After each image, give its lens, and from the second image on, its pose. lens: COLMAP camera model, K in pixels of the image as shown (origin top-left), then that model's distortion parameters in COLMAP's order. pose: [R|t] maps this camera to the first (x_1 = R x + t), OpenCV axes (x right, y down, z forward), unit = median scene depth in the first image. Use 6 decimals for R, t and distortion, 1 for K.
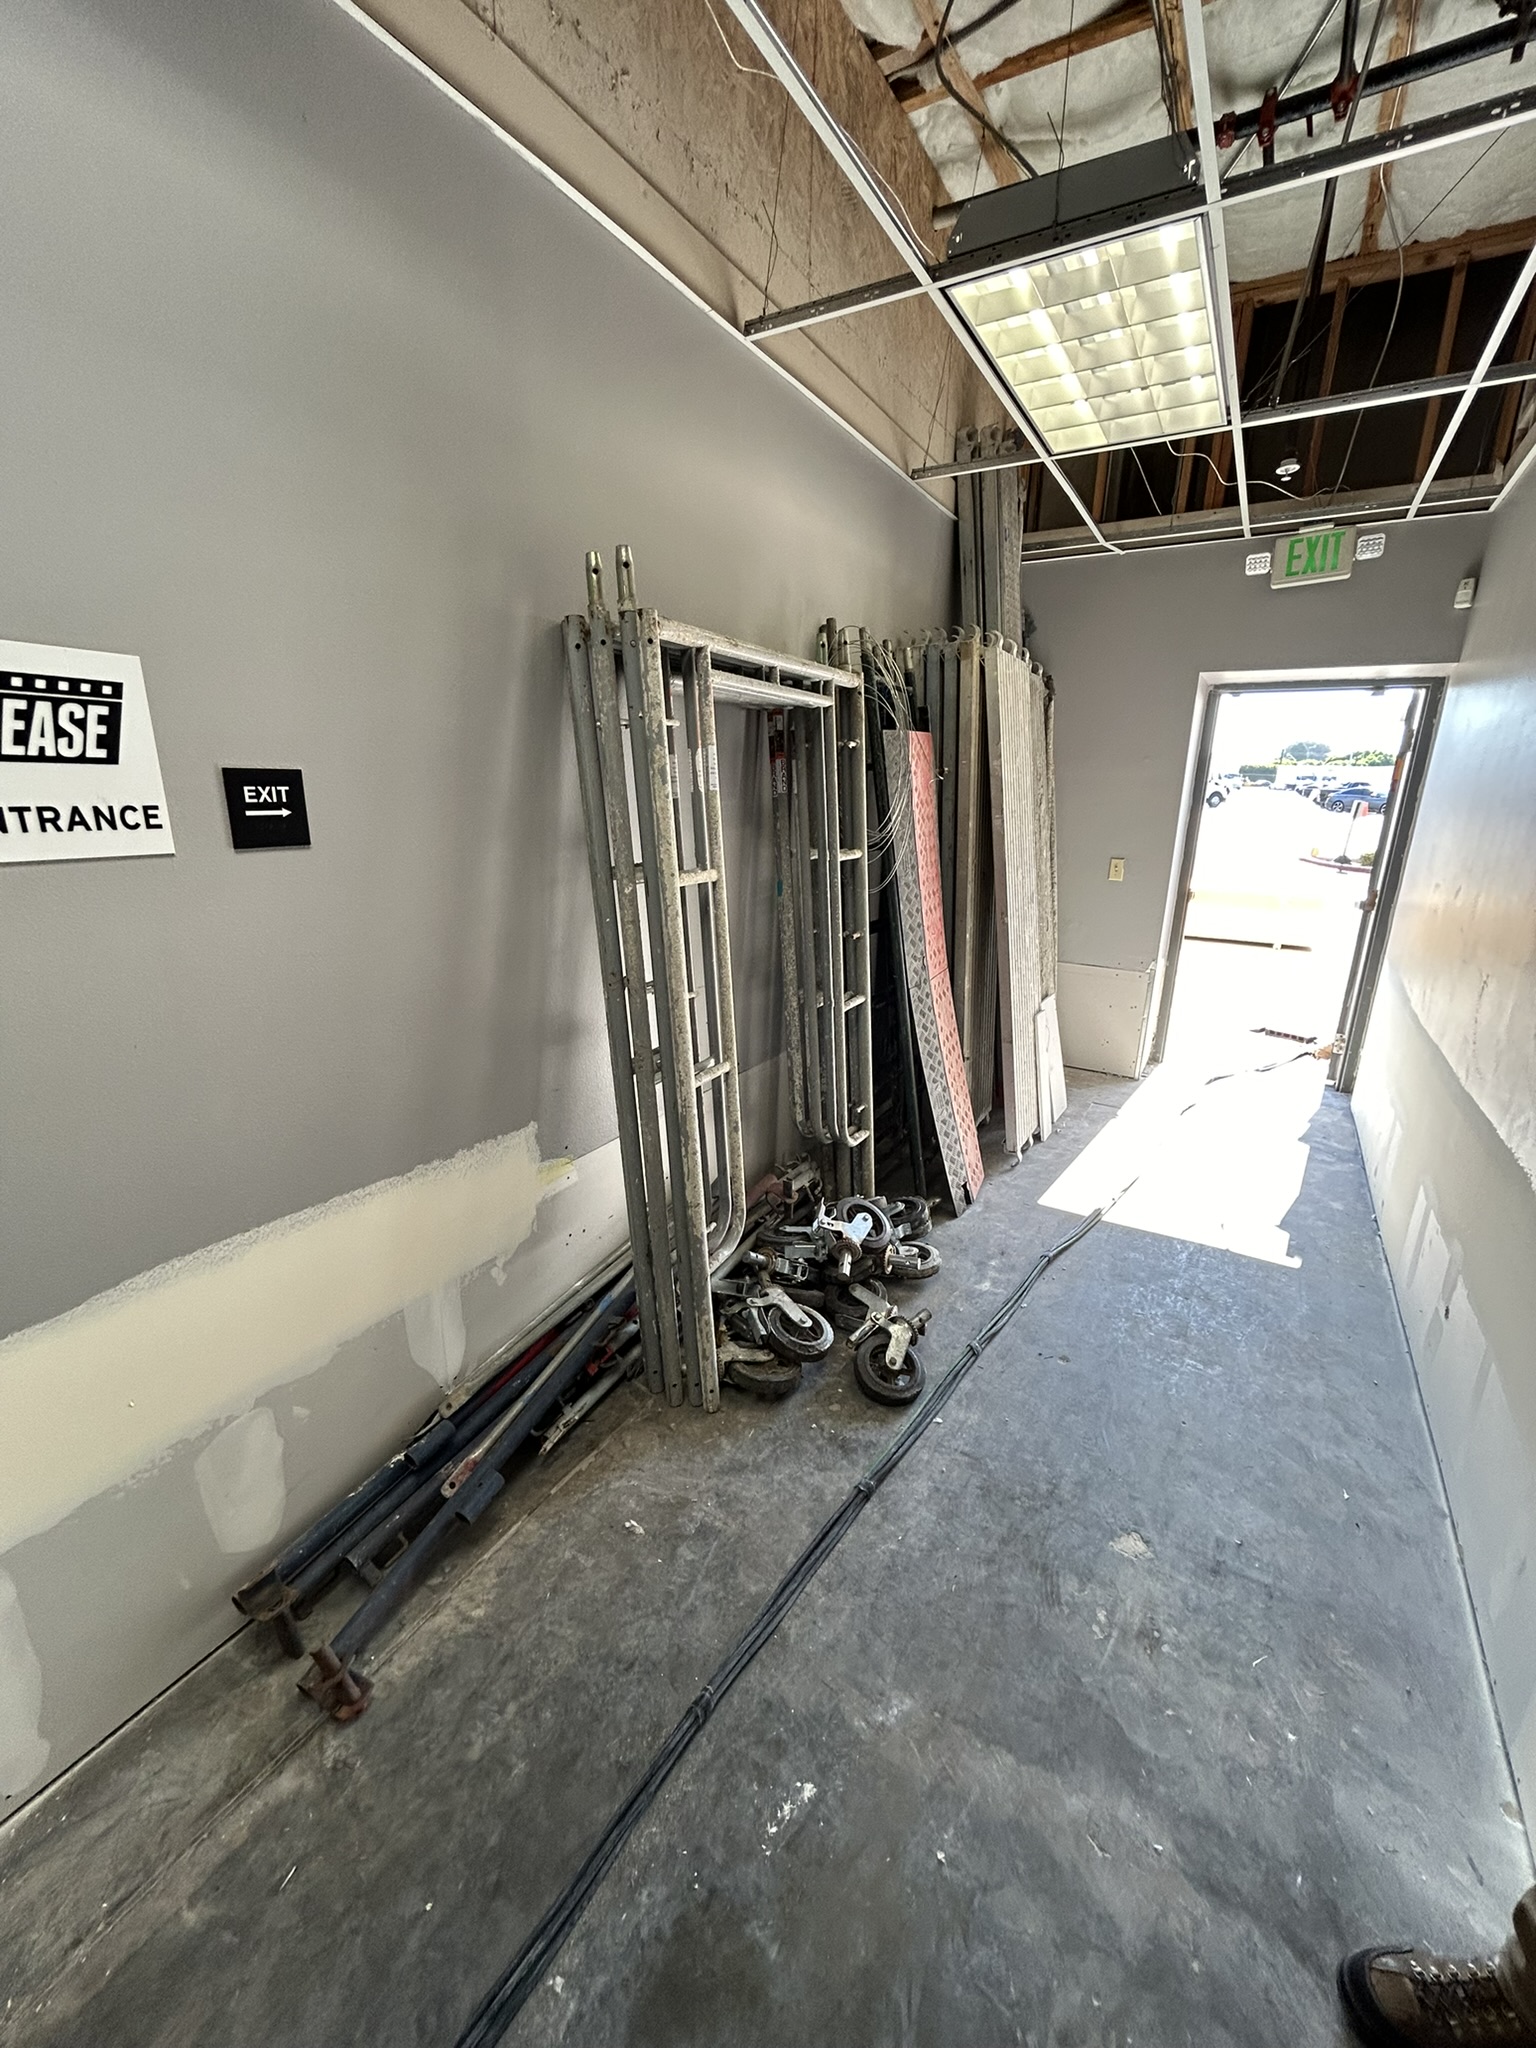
lens RADIAL K [[832.8, 0, 767.6], [0, 832.8, 1020.0], [0, 0, 1]] dist [-0.000991, -0.000428]
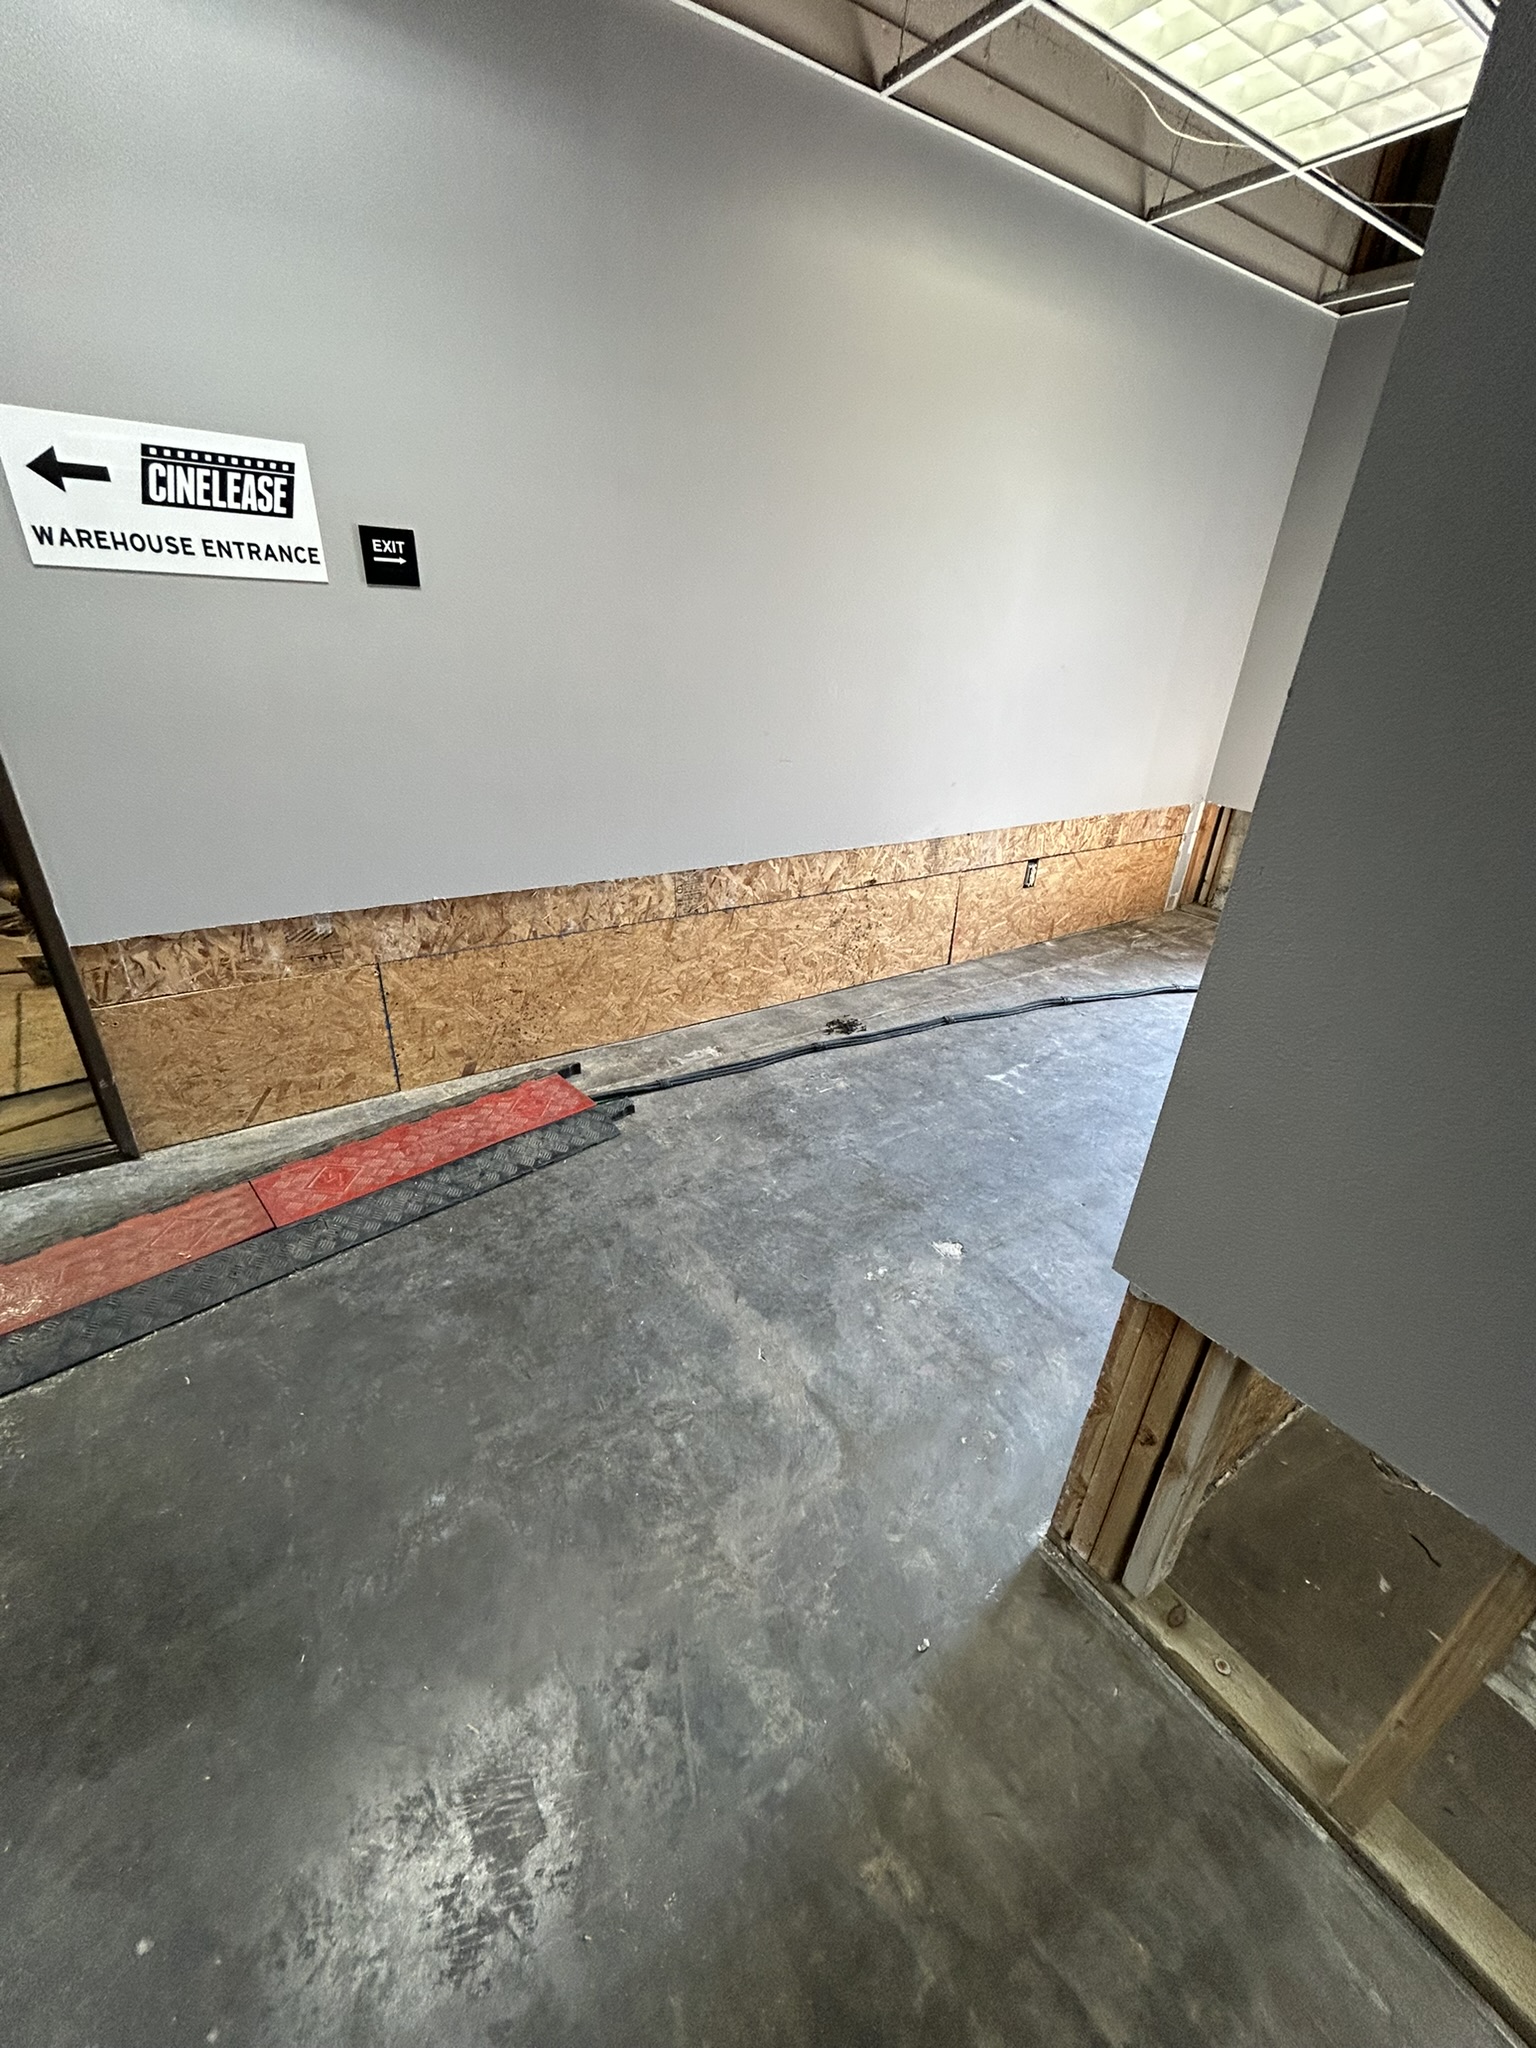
lens RADIAL K [[832.8, 0, 766.3], [0, 832.8, 1030.0], [0, 0, 1]] dist [-0.000991, -0.000428]
pose [[0.899230, 0.217835, -0.379384, 0.902393], [-0.150337, 0.968270, 0.199629, 0.201398], [0.410833, -0.122477, 0.903447, -0.218191]]
